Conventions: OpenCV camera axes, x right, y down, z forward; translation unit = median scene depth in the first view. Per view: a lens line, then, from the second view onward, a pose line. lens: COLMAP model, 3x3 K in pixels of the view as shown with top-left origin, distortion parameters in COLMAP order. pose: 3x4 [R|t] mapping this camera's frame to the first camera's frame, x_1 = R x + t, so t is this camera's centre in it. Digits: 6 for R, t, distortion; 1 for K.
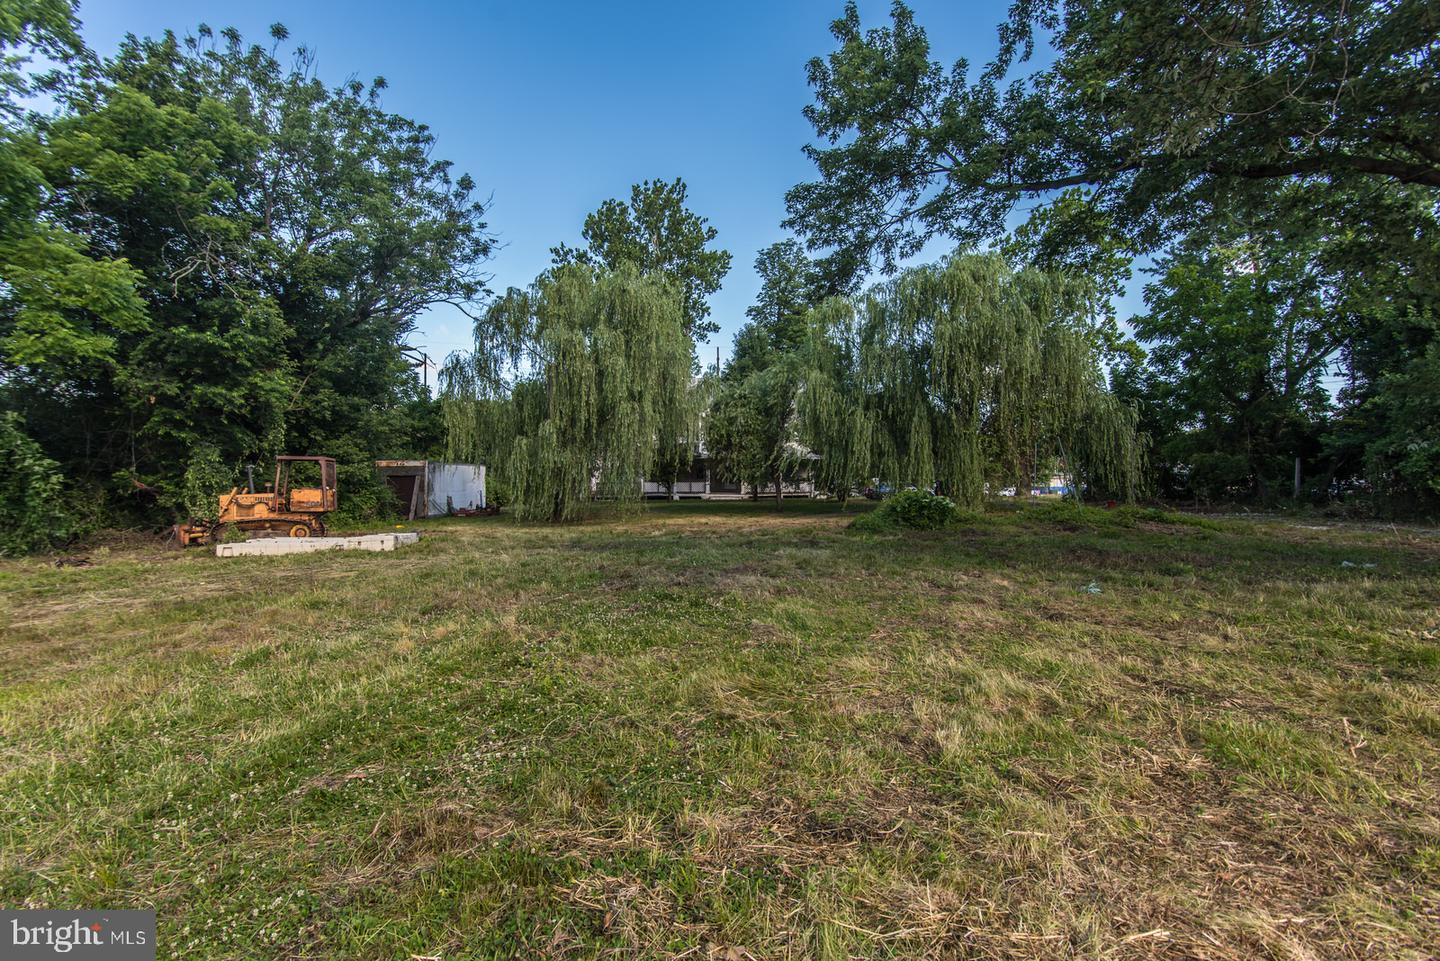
lens RADIAL K [[744.7, 0, 725.1], [0, 744.7, 489.2], [0, 0, 1]] dist [-0.022684, 0.000136]
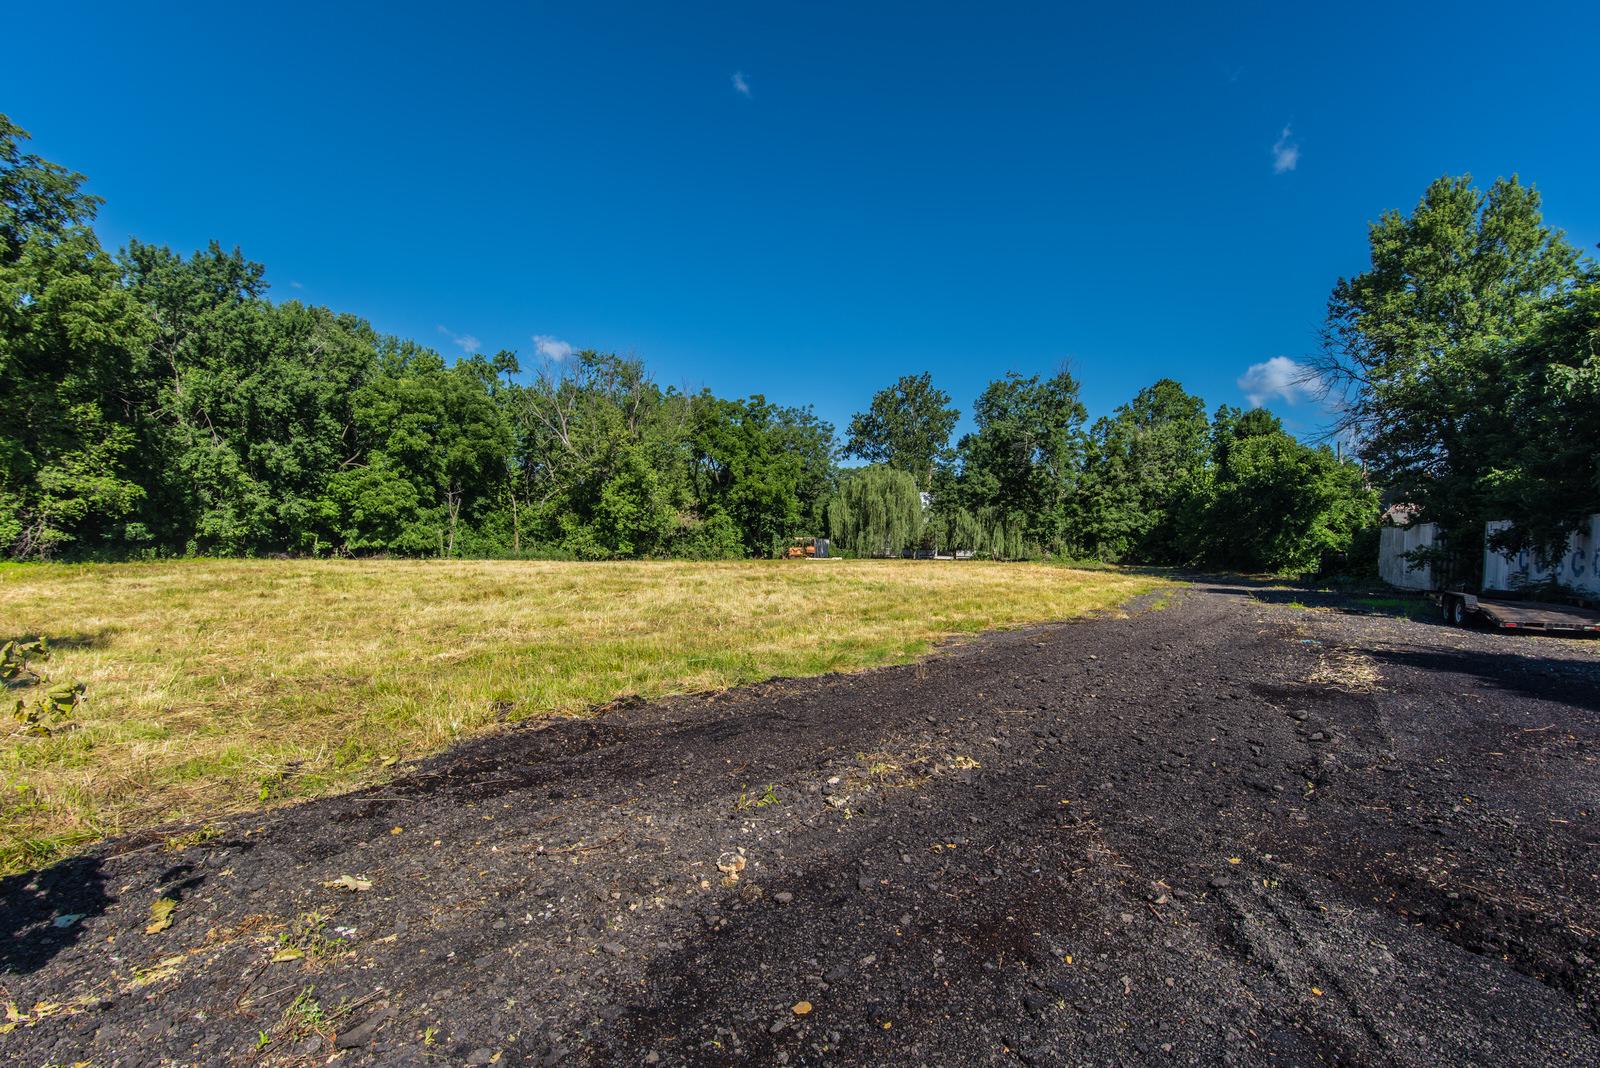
lens RADIAL K [[821.8, 0, 785.6], [0, 821.8, 540.0], [0, 0, 1]] dist [-0.000628, -0.000698]
pose [[0.967921, 0.016733, -0.250699, 0.226248], [-0.023967, 0.999379, -0.025830, 0.048747], [0.250111, 0.031009, 0.967721, -1.960686]]
